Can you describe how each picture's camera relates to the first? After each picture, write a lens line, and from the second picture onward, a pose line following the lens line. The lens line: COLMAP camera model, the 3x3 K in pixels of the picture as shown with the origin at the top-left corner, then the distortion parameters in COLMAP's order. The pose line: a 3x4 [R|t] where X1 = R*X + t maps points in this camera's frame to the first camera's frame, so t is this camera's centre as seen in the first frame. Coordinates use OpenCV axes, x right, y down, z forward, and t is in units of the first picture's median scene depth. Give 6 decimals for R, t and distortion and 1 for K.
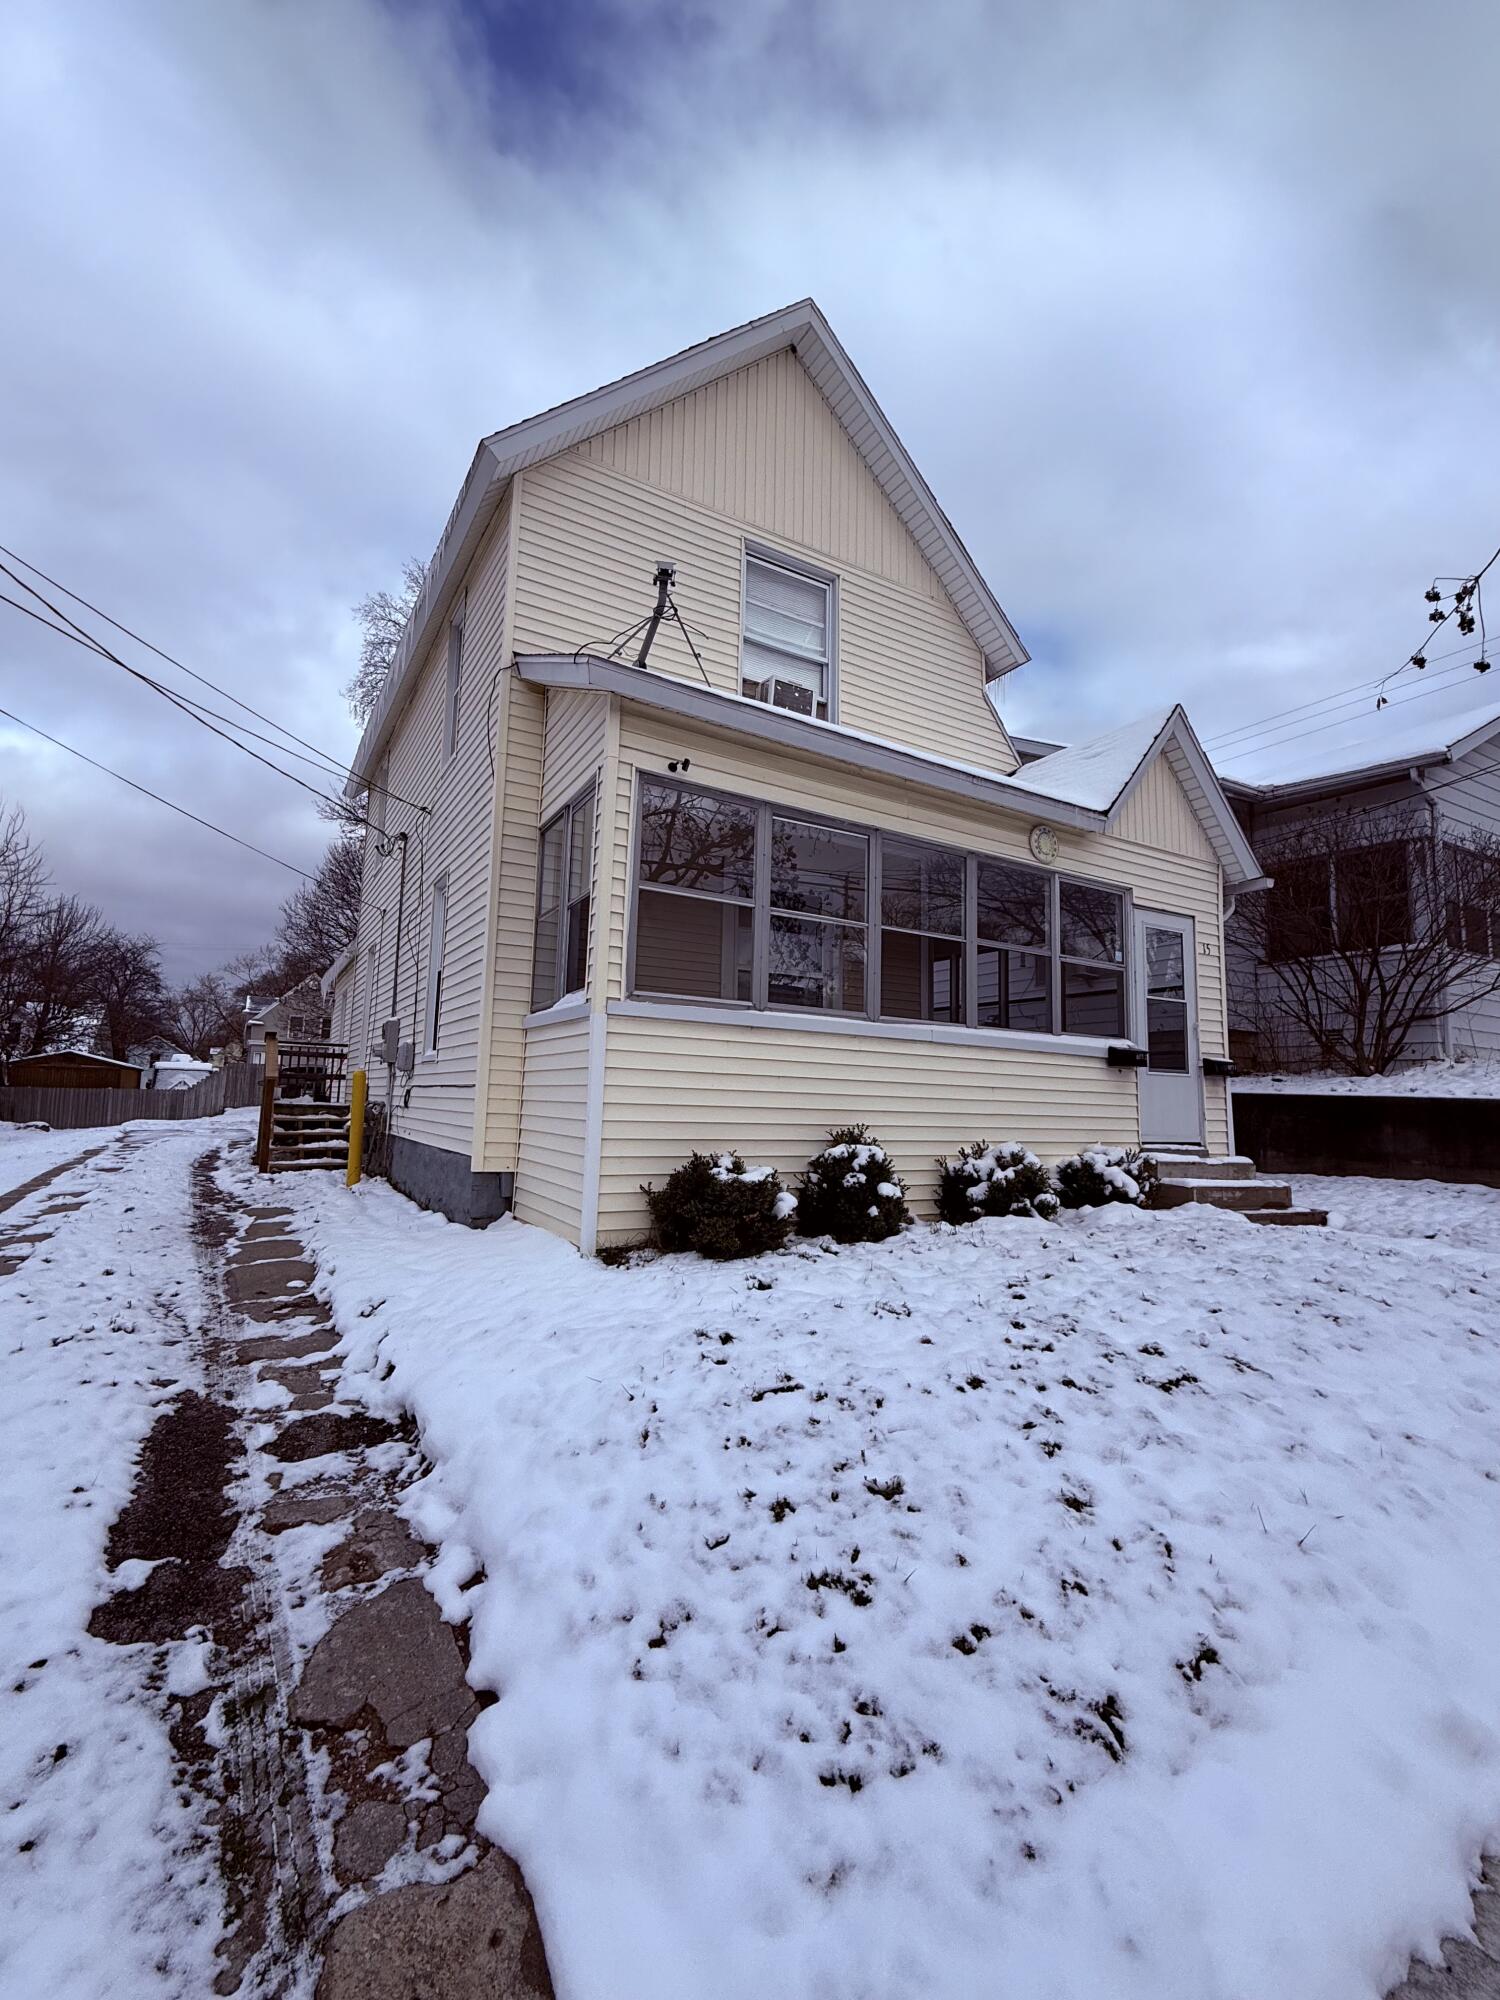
lens RADIAL K [[886.0, 0, 750.0], [0, 886.0, 1000.0], [0, 0, 1]] dist [-0.001221, 0.000336]
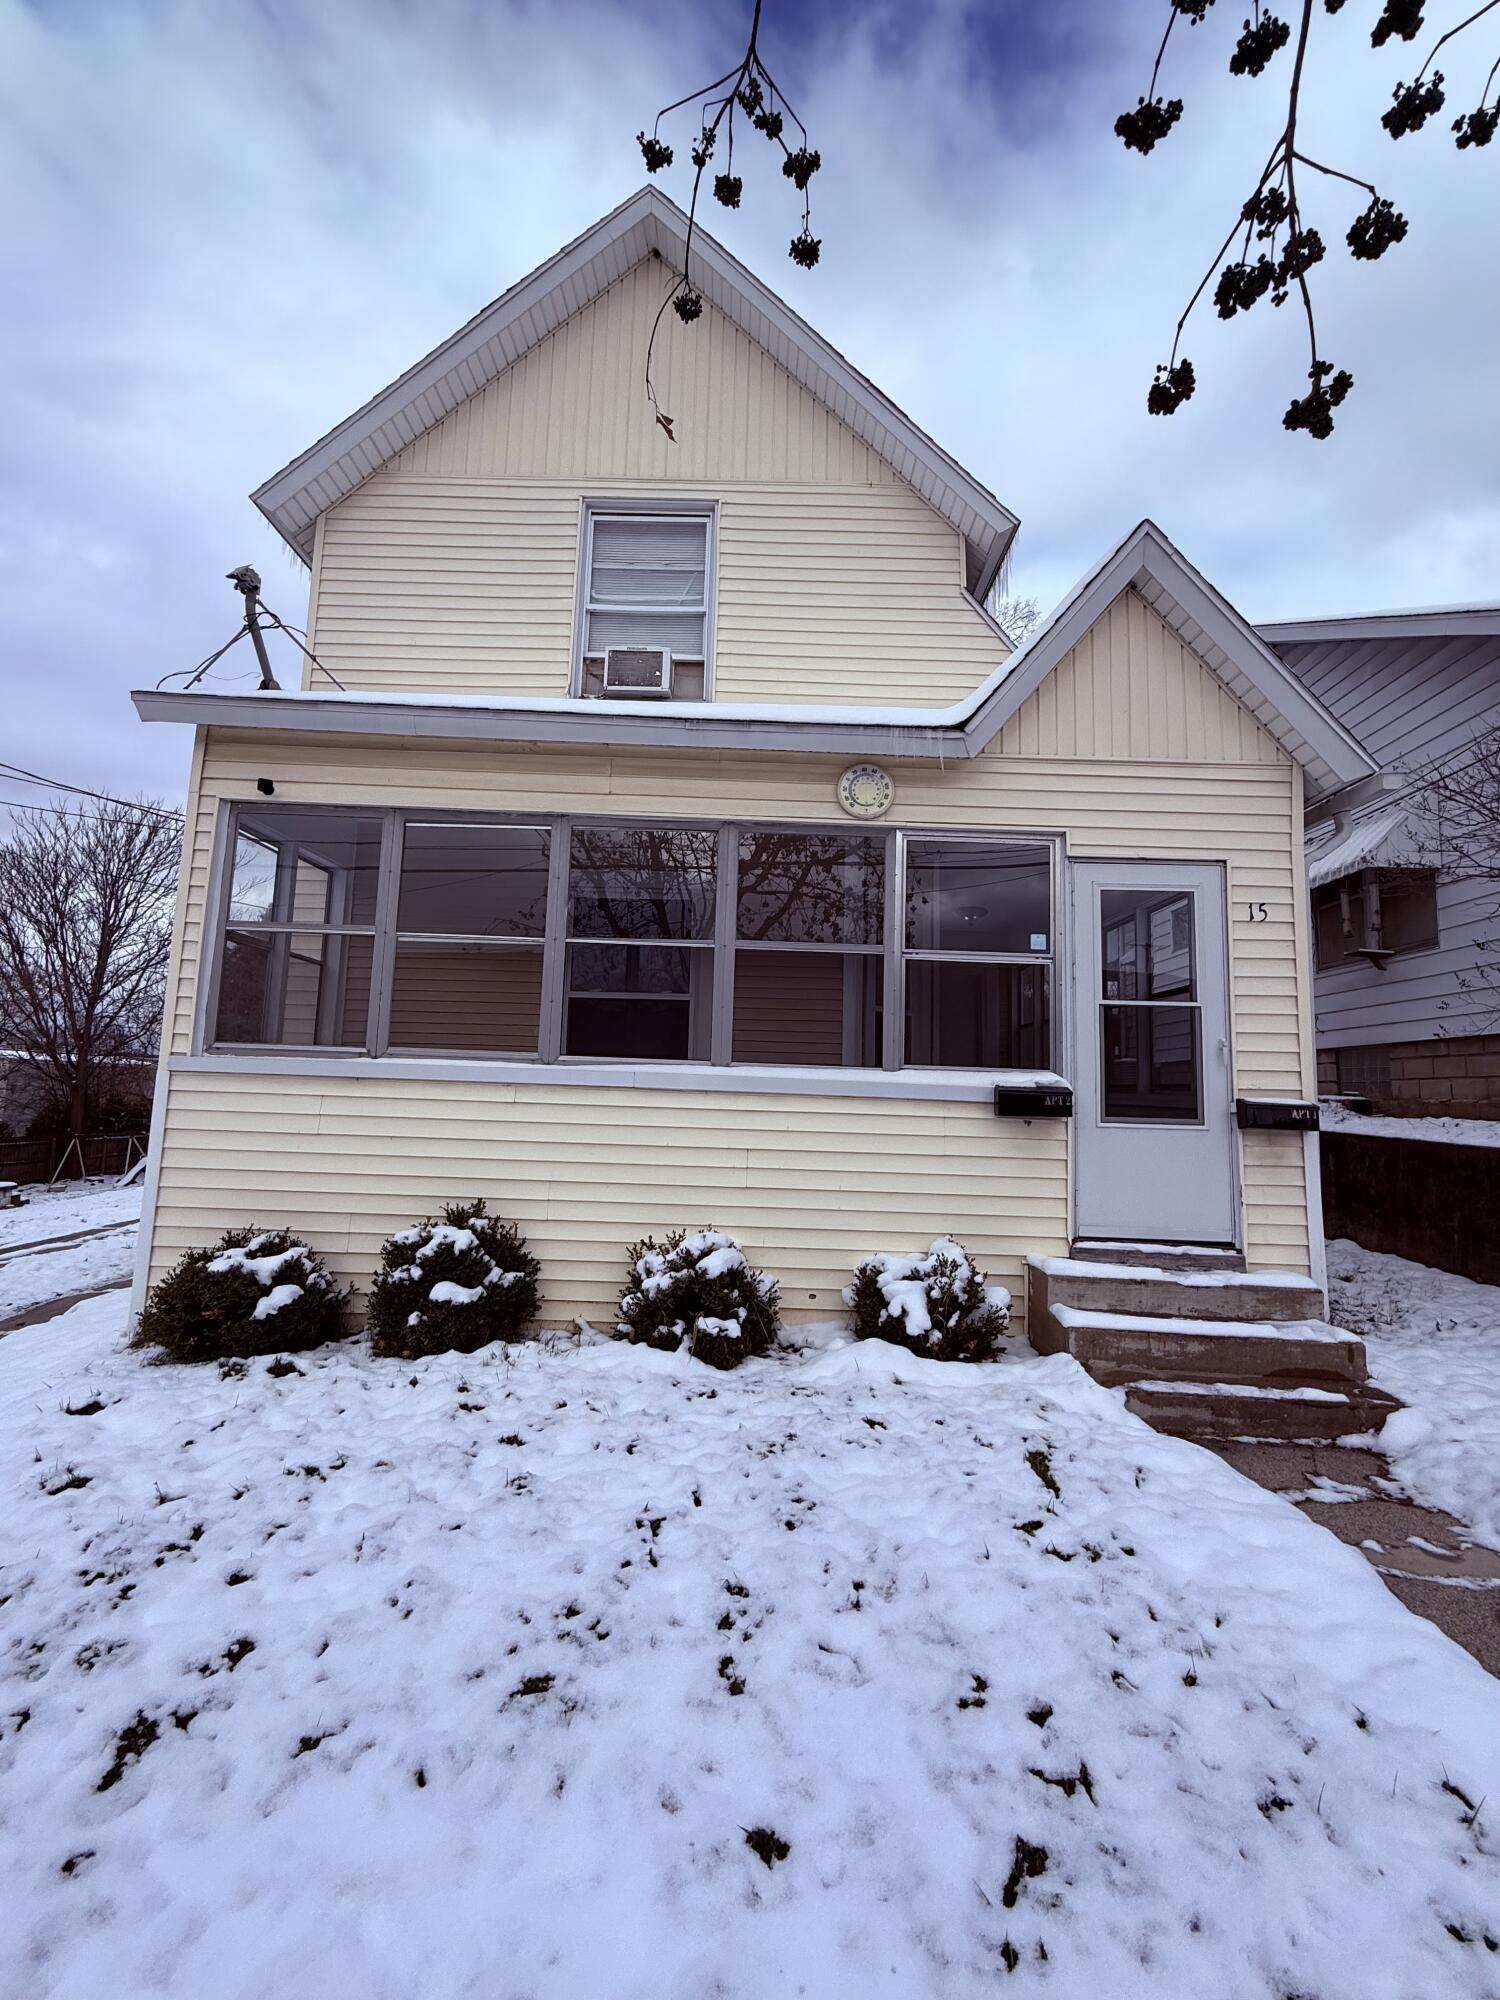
lens RADIAL K [[886.0, 0, 750.0], [0, 886.0, 1000.0], [0, 0, 1]] dist [-0.001221, 0.000336]
pose [[0.860190, -0.055677, -0.506926, 0.584135], [0.052025, 0.998417, -0.021380, -0.004692], [0.507314, -0.007982, 0.861725, 0.357982]]
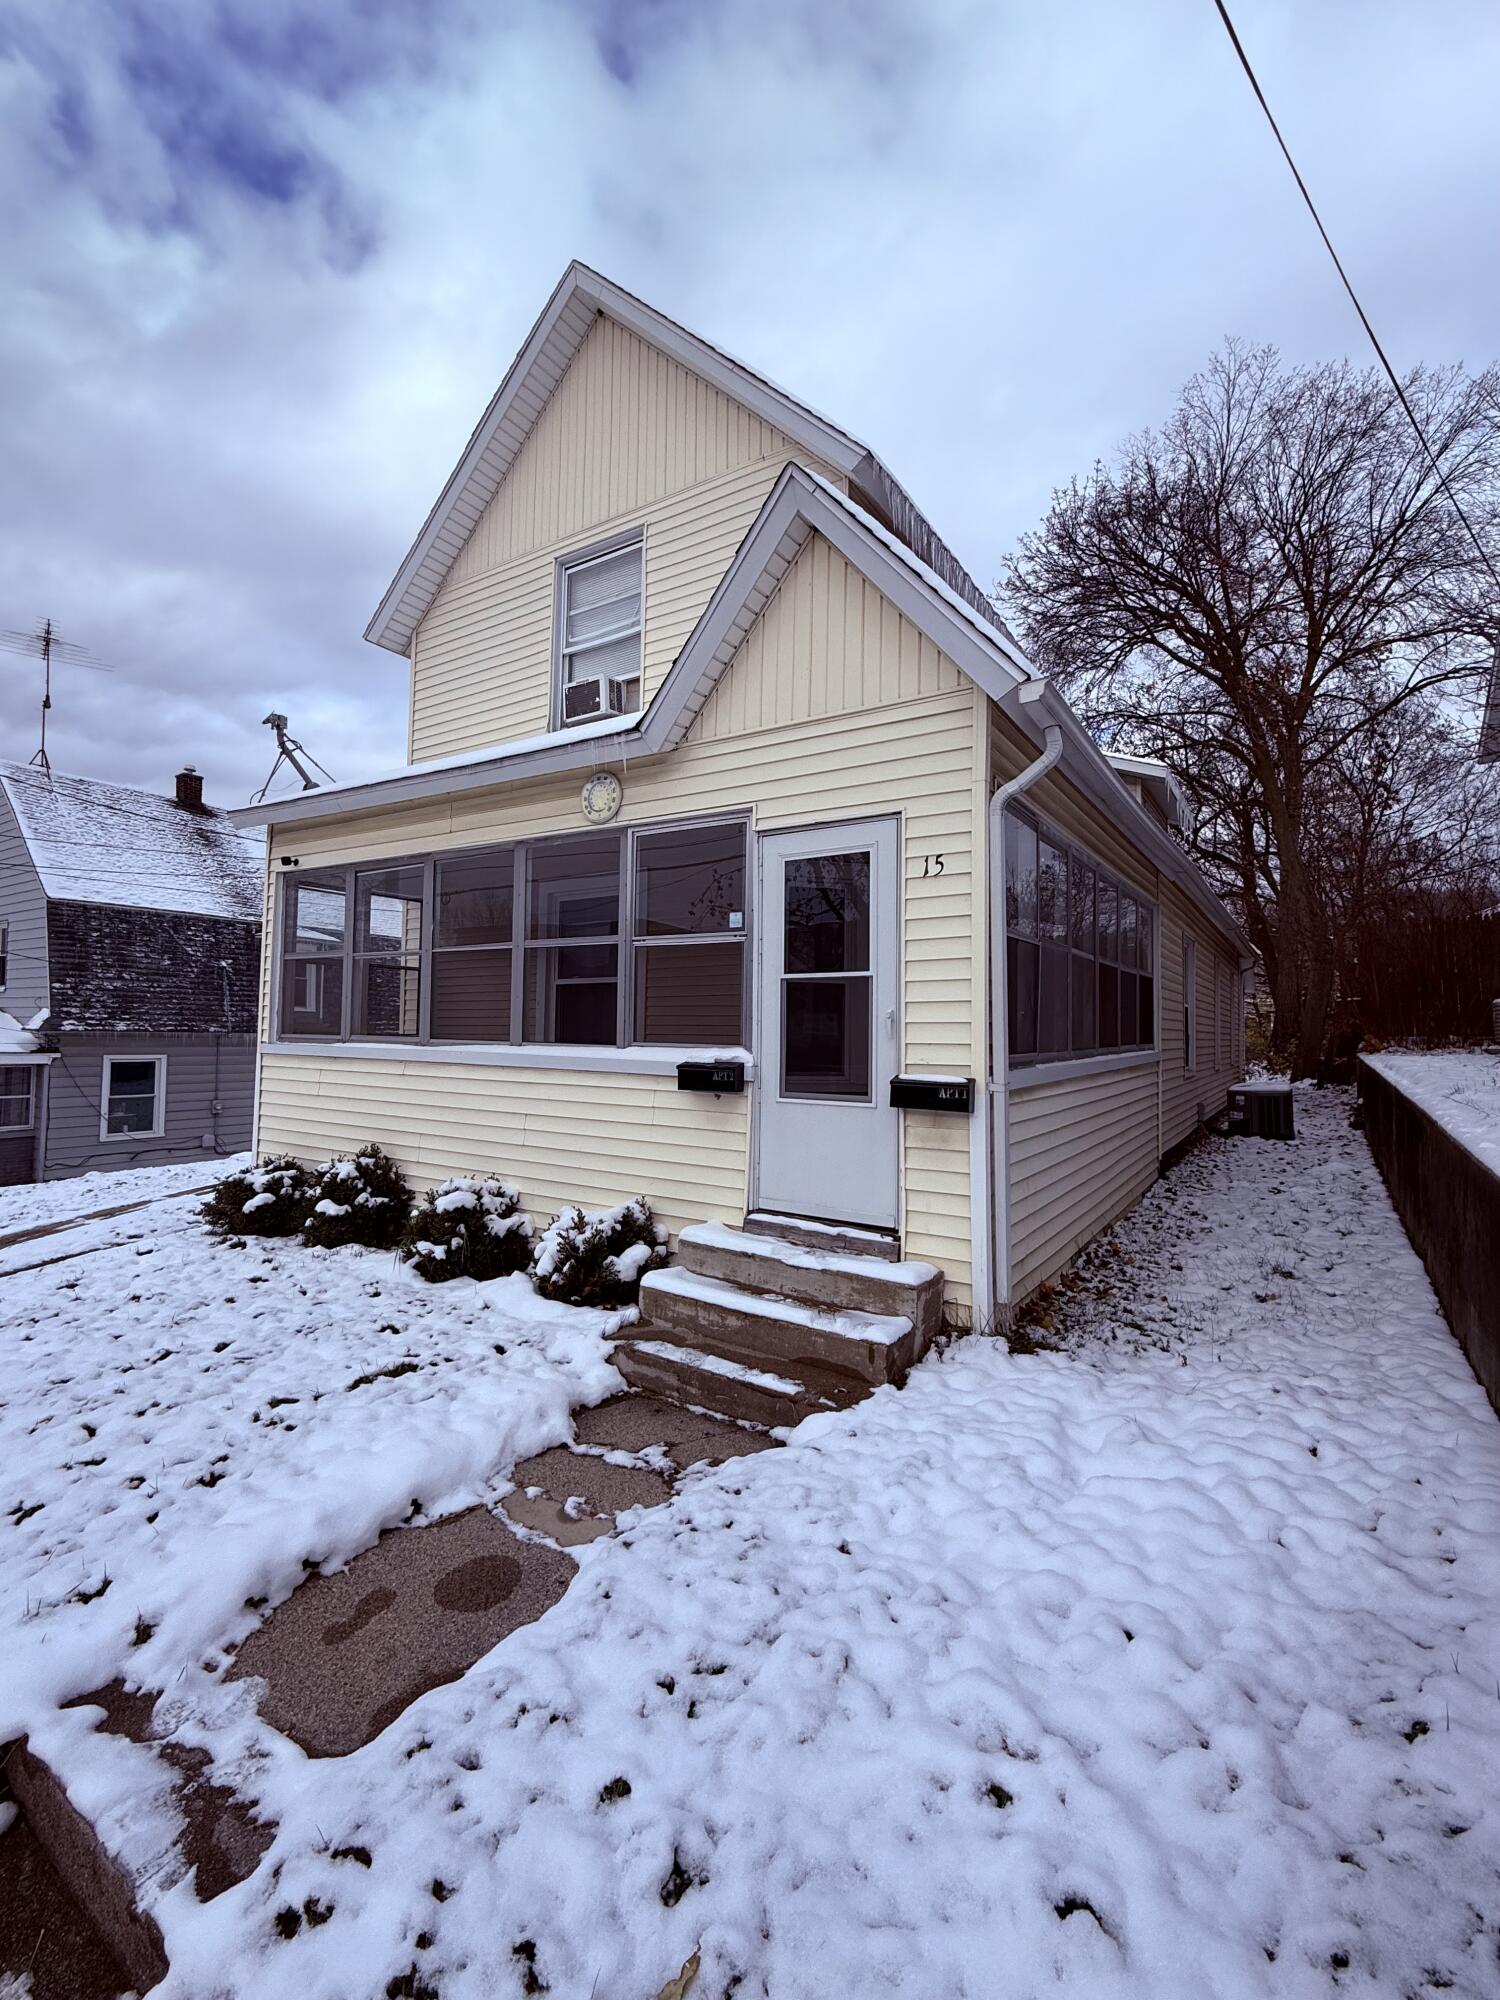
lens RADIAL K [[886.0, 0, 750.0], [0, 886.0, 1000.0], [0, 0, 1]] dist [-0.001221, 0.000336]
pose [[0.453110, -0.055474, -0.889727, 1.042745], [0.102056, 0.994728, -0.010047, 0.017713], [0.885593, -0.086249, 0.456383, 0.739441]]
